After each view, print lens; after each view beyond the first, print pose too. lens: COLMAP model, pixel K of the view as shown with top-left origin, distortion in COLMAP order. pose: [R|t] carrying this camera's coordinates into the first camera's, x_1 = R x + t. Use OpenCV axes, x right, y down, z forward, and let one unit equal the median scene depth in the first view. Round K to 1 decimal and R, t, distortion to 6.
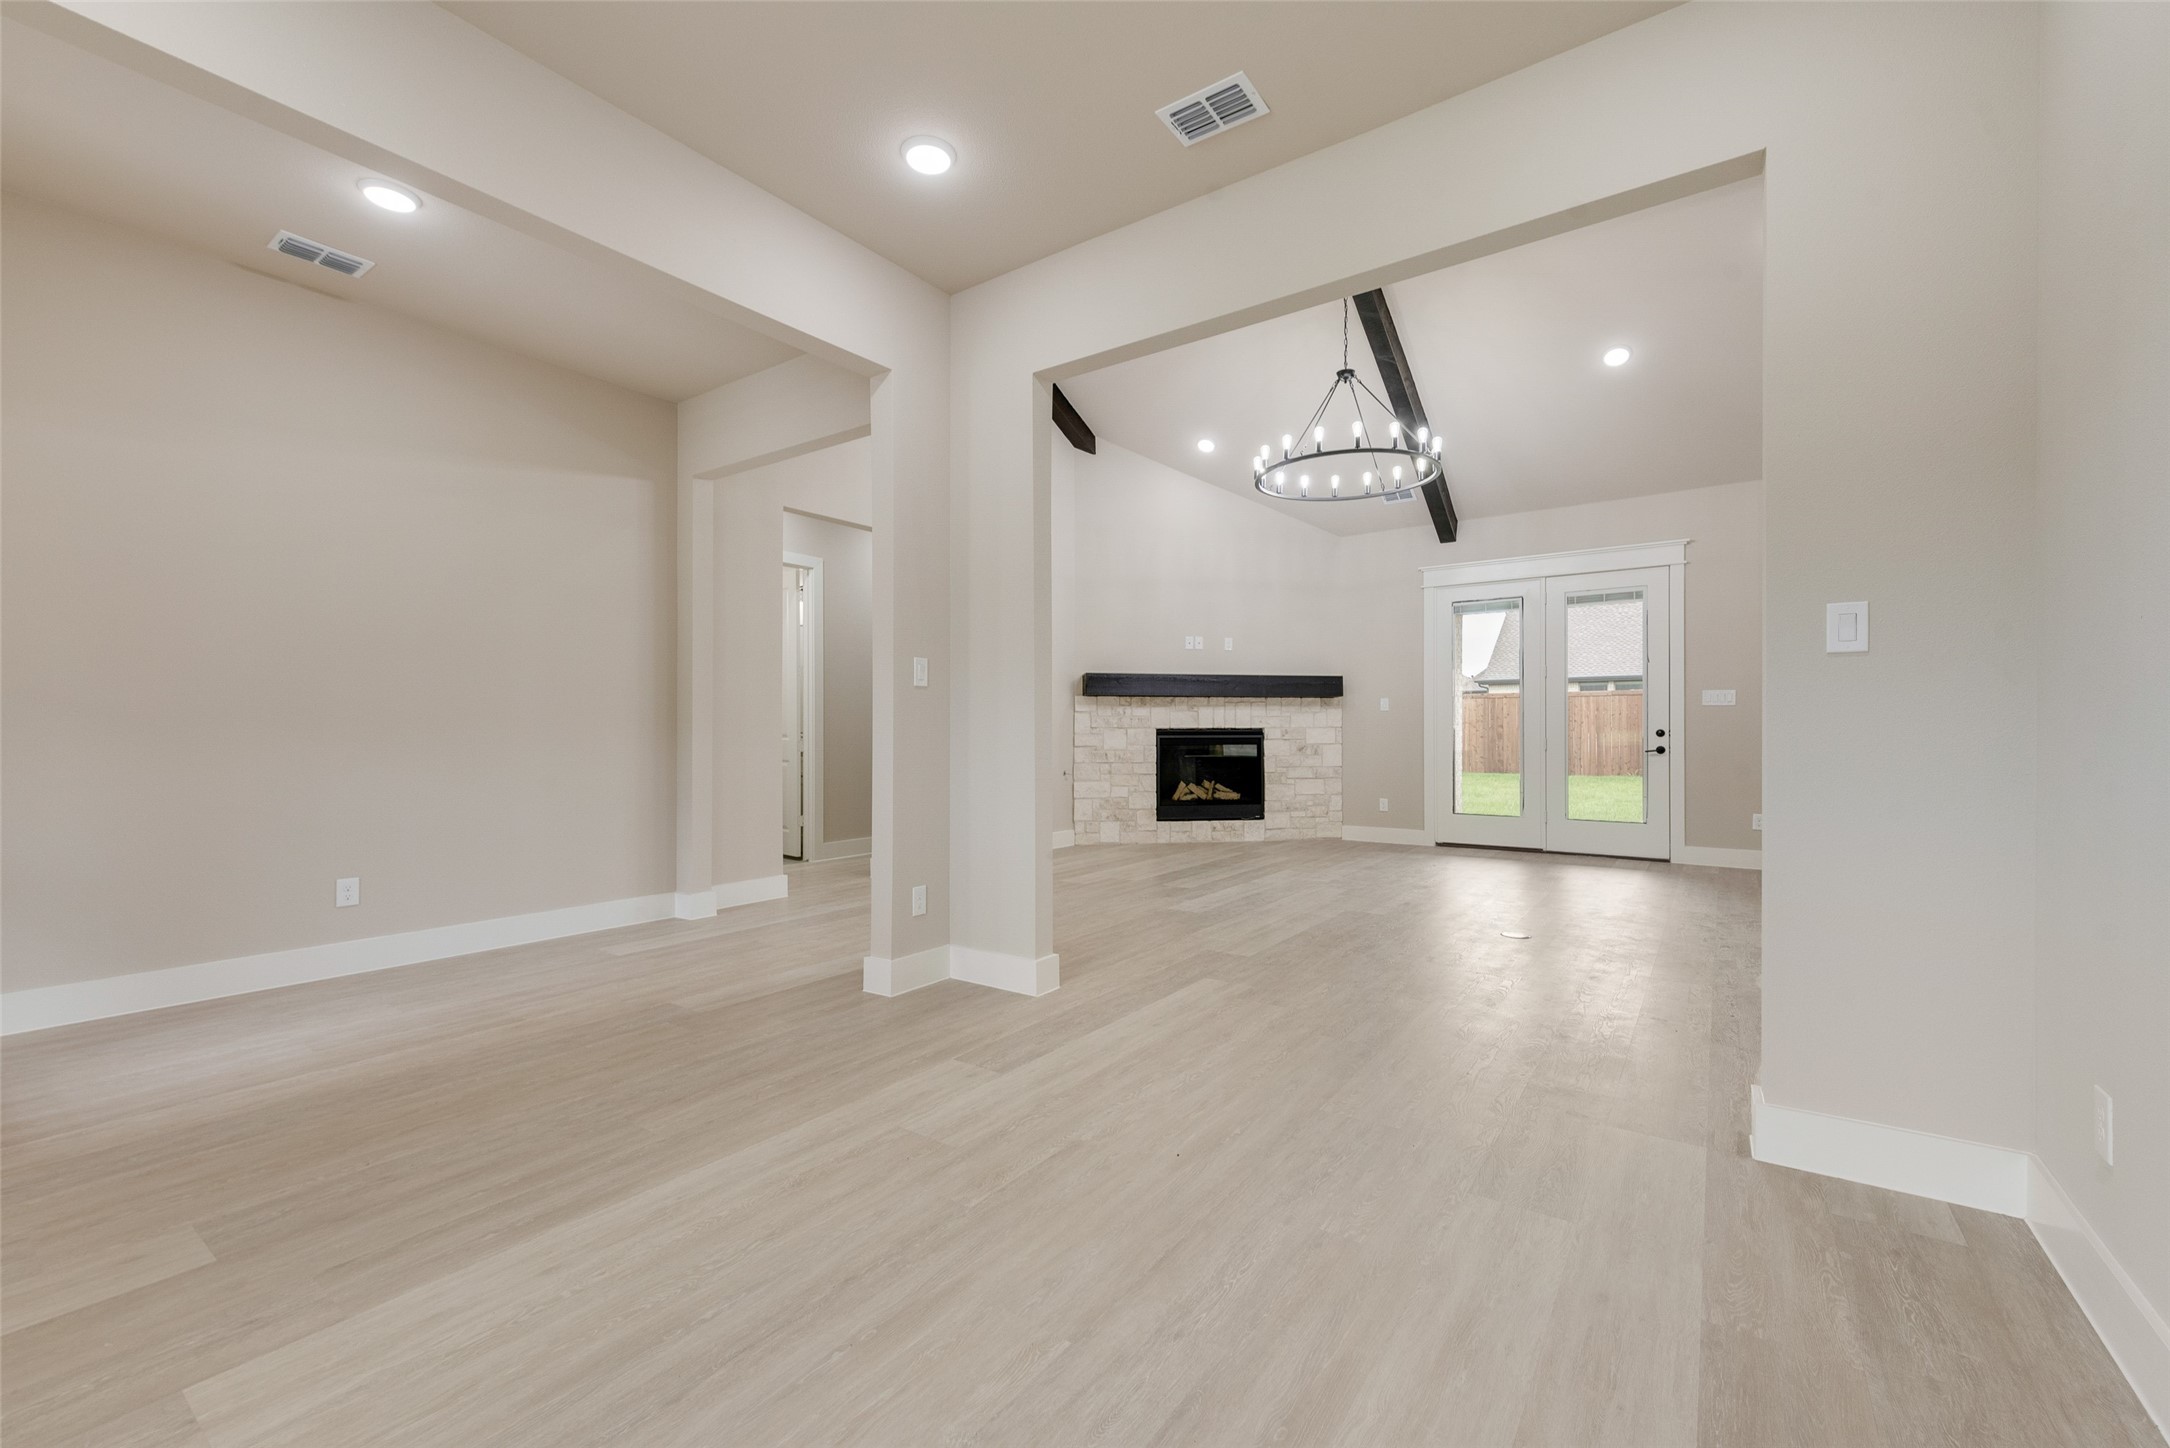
lens RADIAL K [[885.9, 0, 1079.7], [0, 885.9, 729.5], [0, 0, 1]] dist [0.010291, -0.000077]
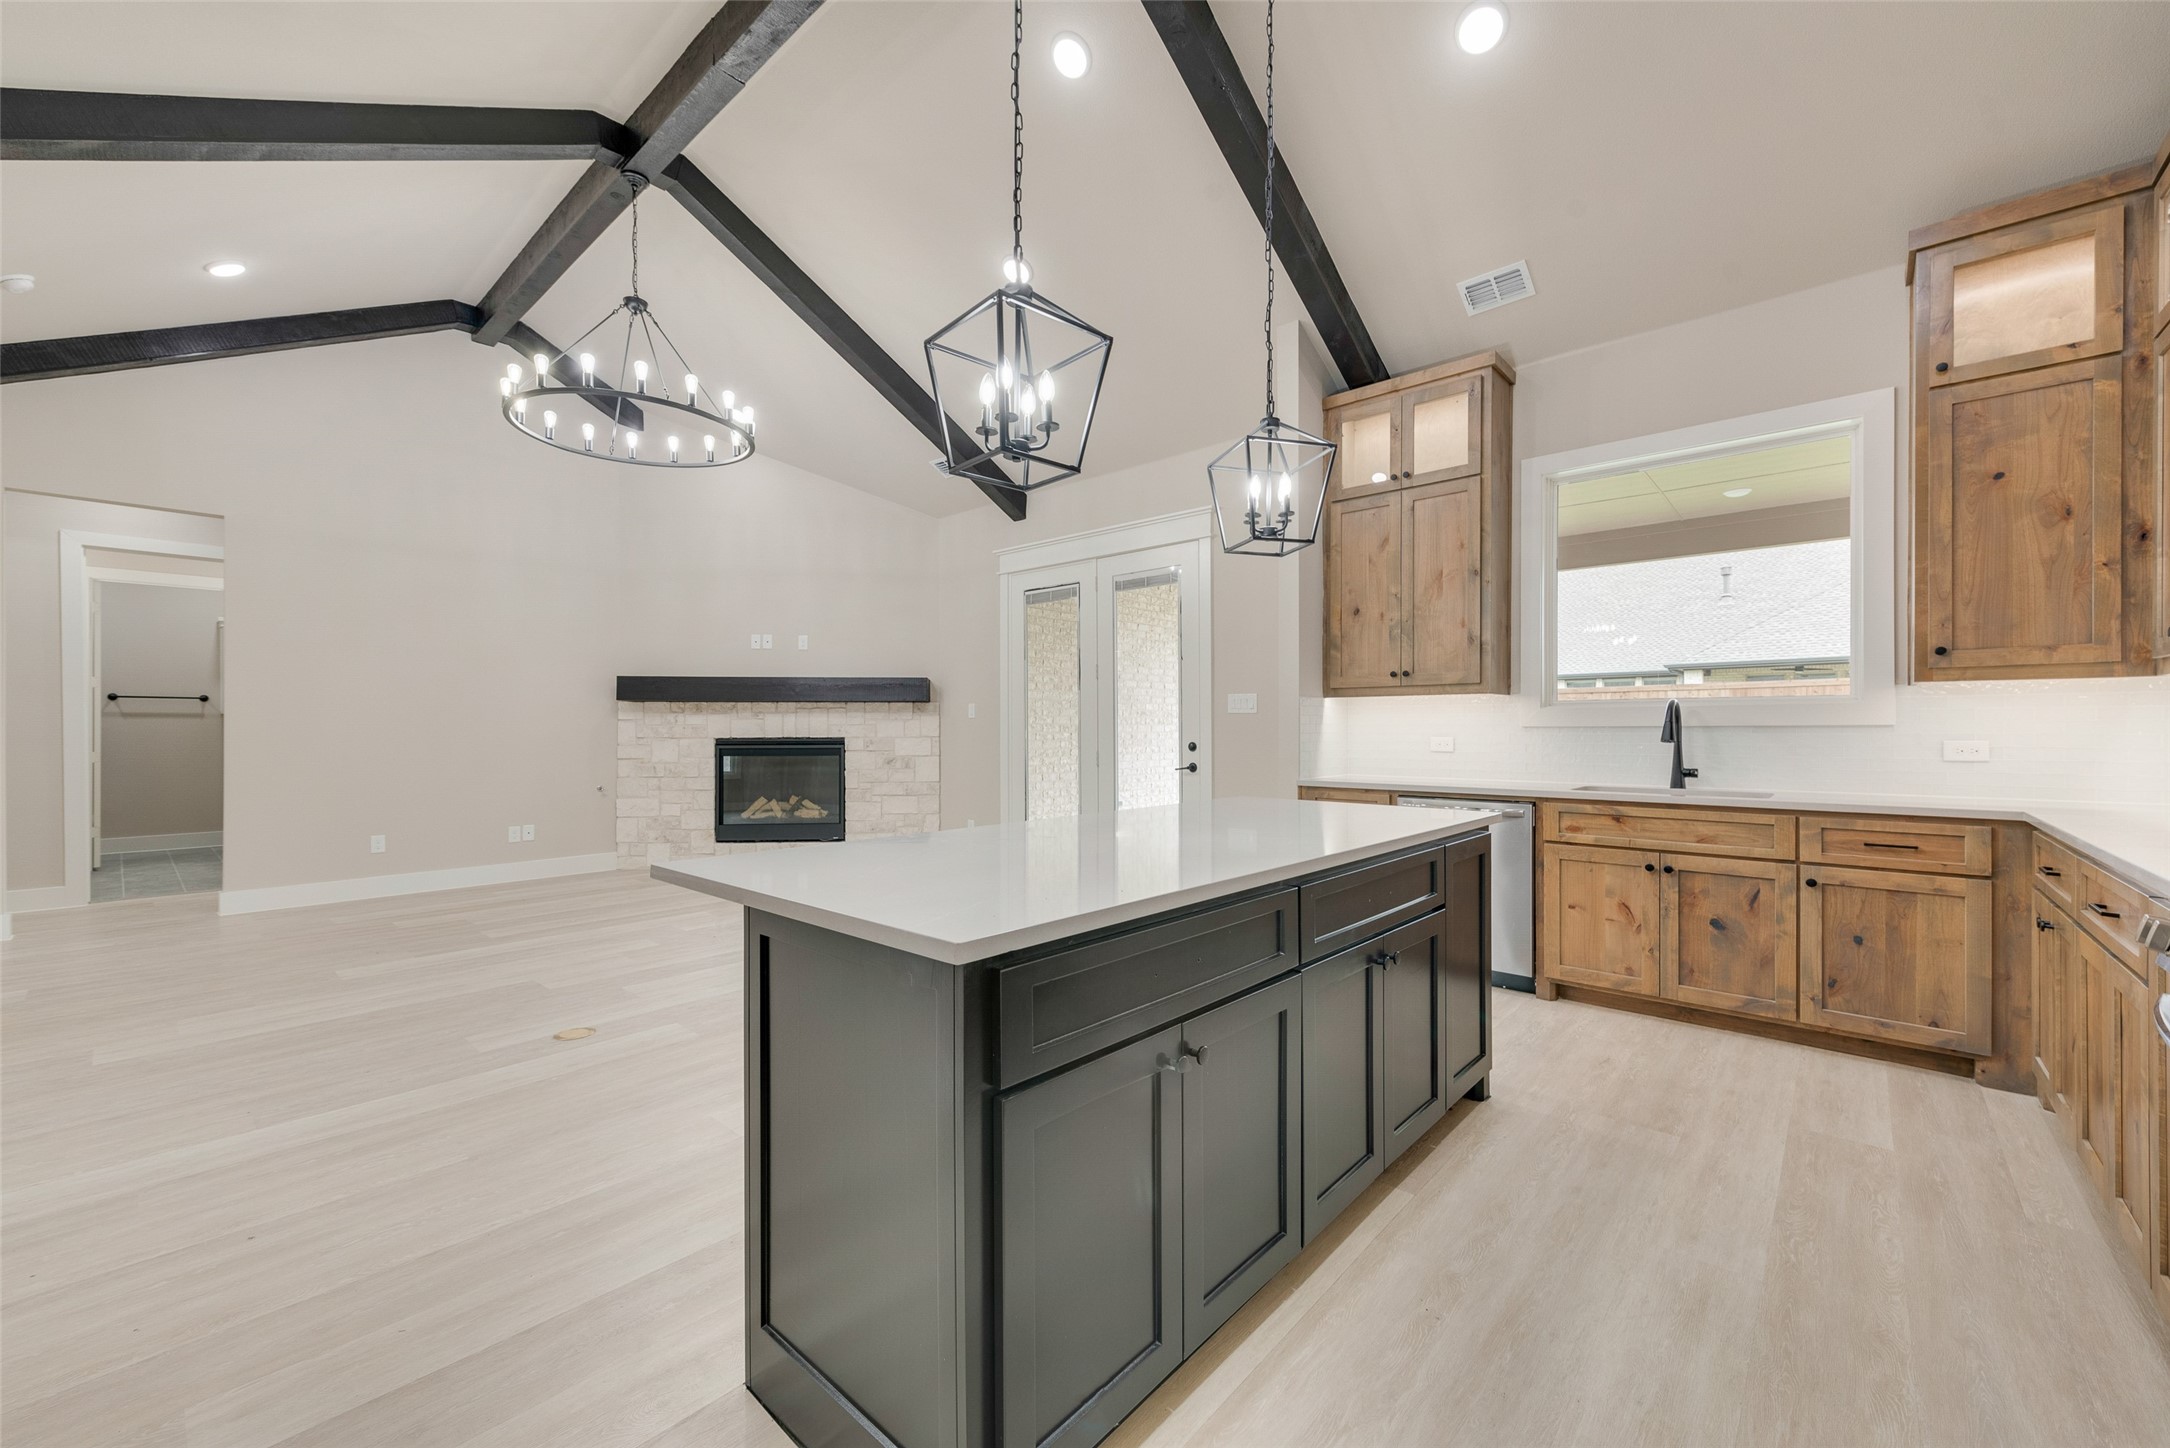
lens RADIAL K [[848.5, 0, 1087.4], [0, 848.5, 731.9], [0, 0, 1]] dist [0.005599, -0.000309]
pose [[0.995526, -0.001039, -0.094487, 0.534697], [0.001559, 0.999984, 0.005436, -0.011818], [0.094480, -0.005559, 0.995511, 0.188283]]
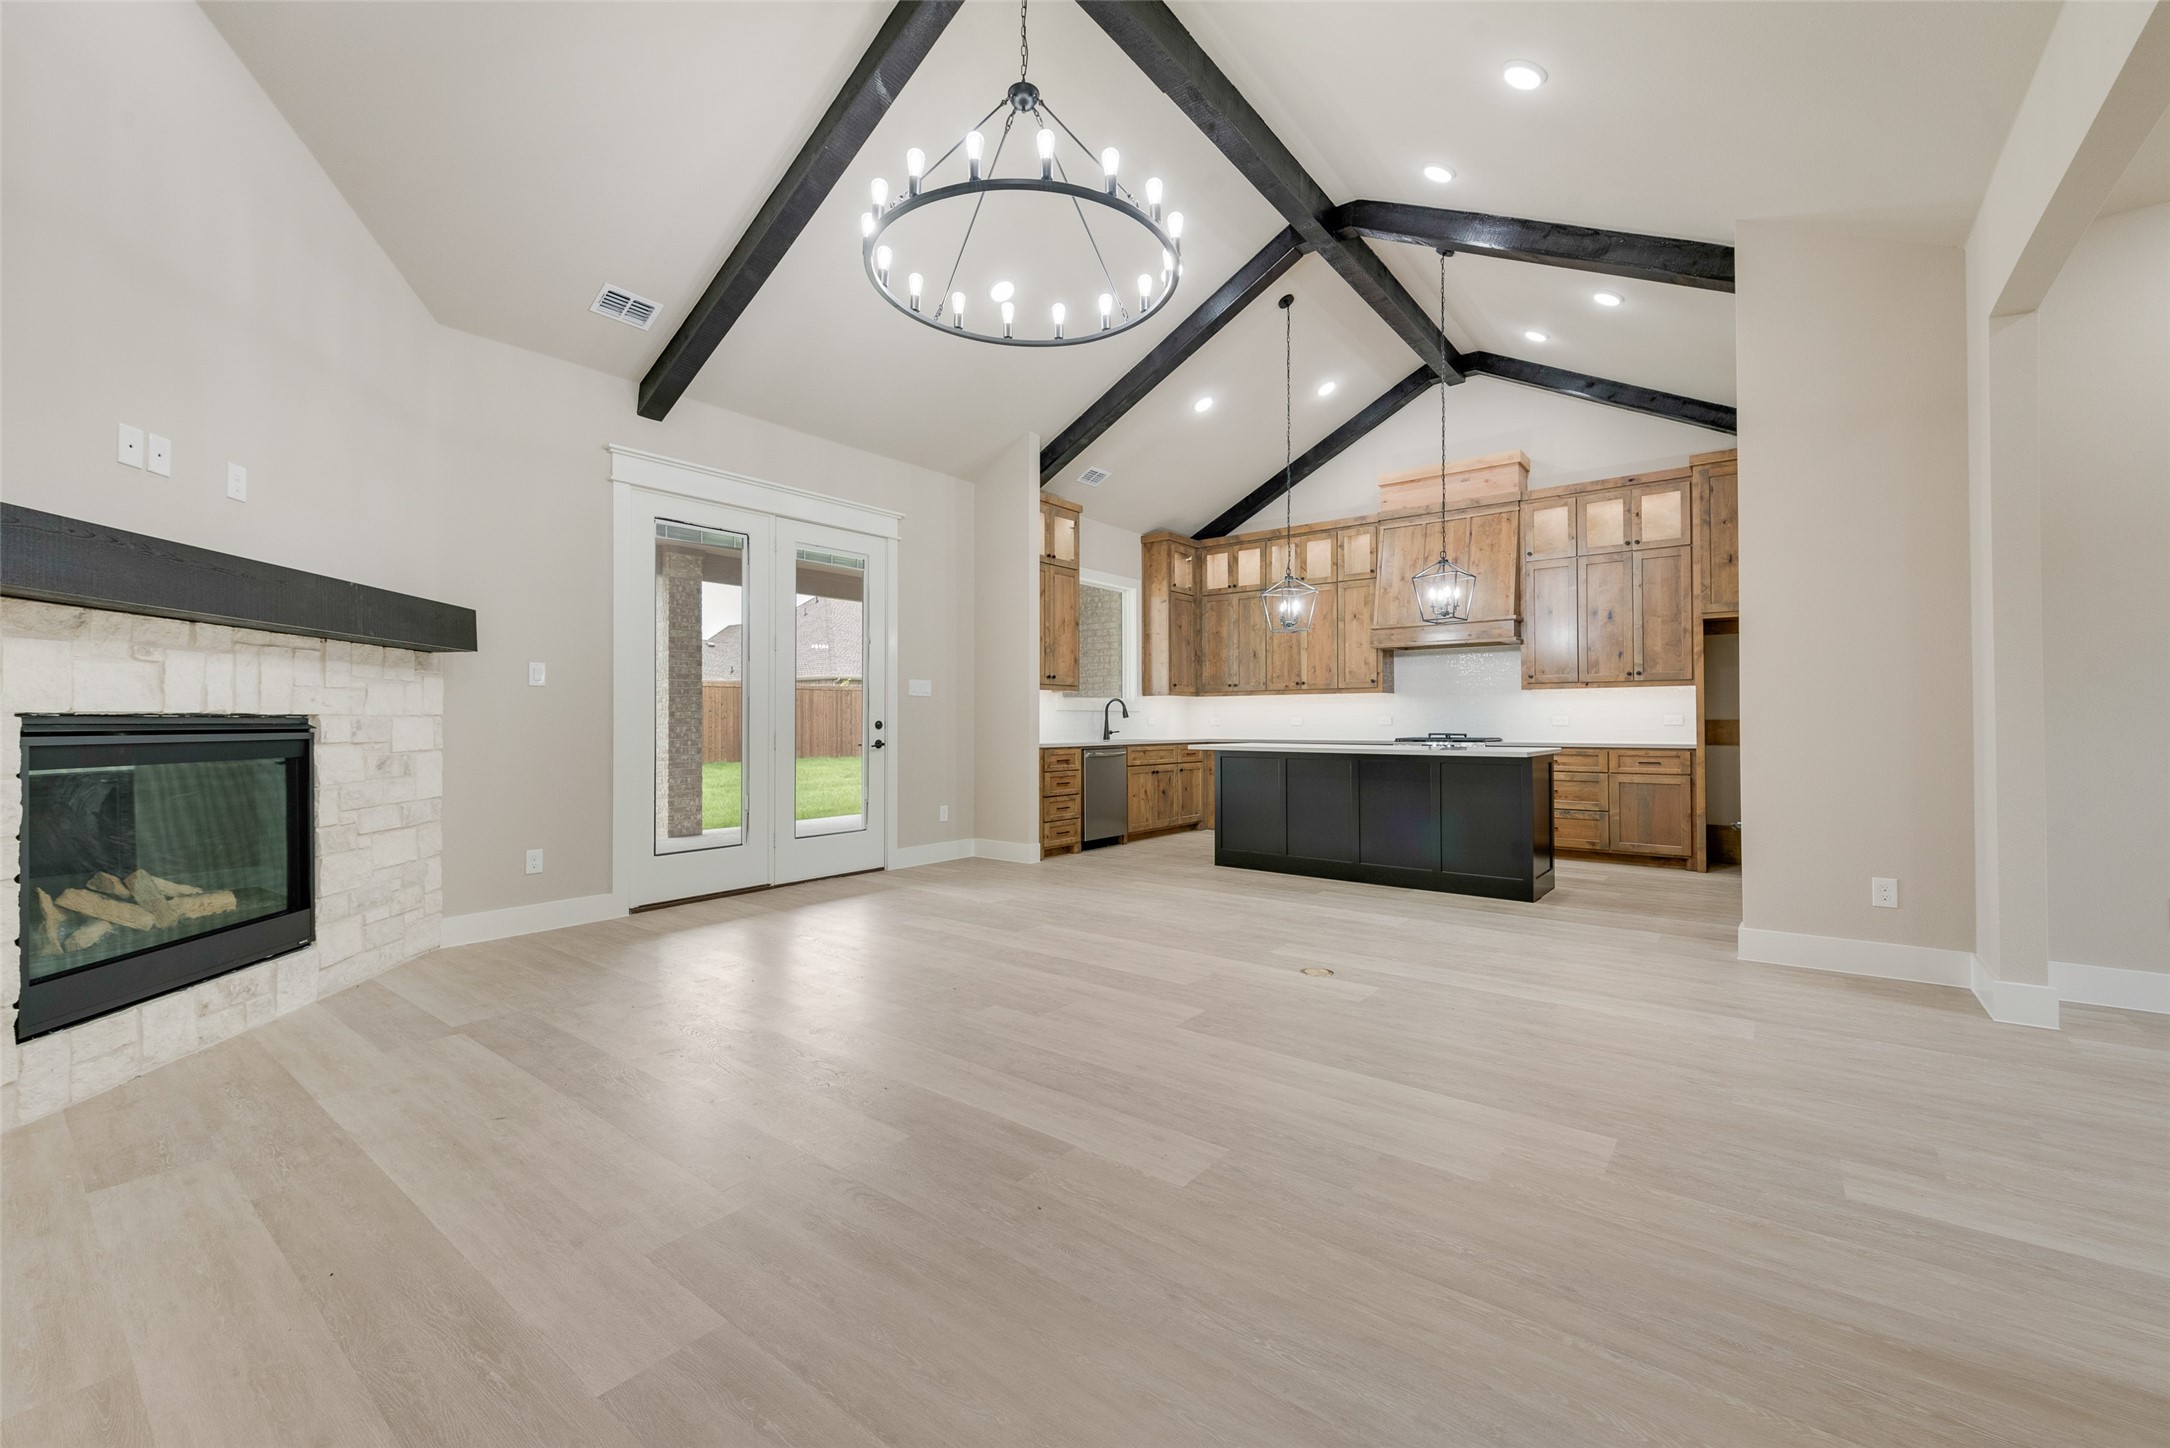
lens RADIAL K [[878.9, 0, 1080.8], [0, 878.9, 706.1], [0, 0, 1]] dist [0.010888, -0.000243]
pose [[0.036403, 0.019528, 0.999146, -0.181004], [0.001122, 0.999808, -0.019582, 0.002163], [-0.999337, 0.001834, 0.036374, 0.651041]]
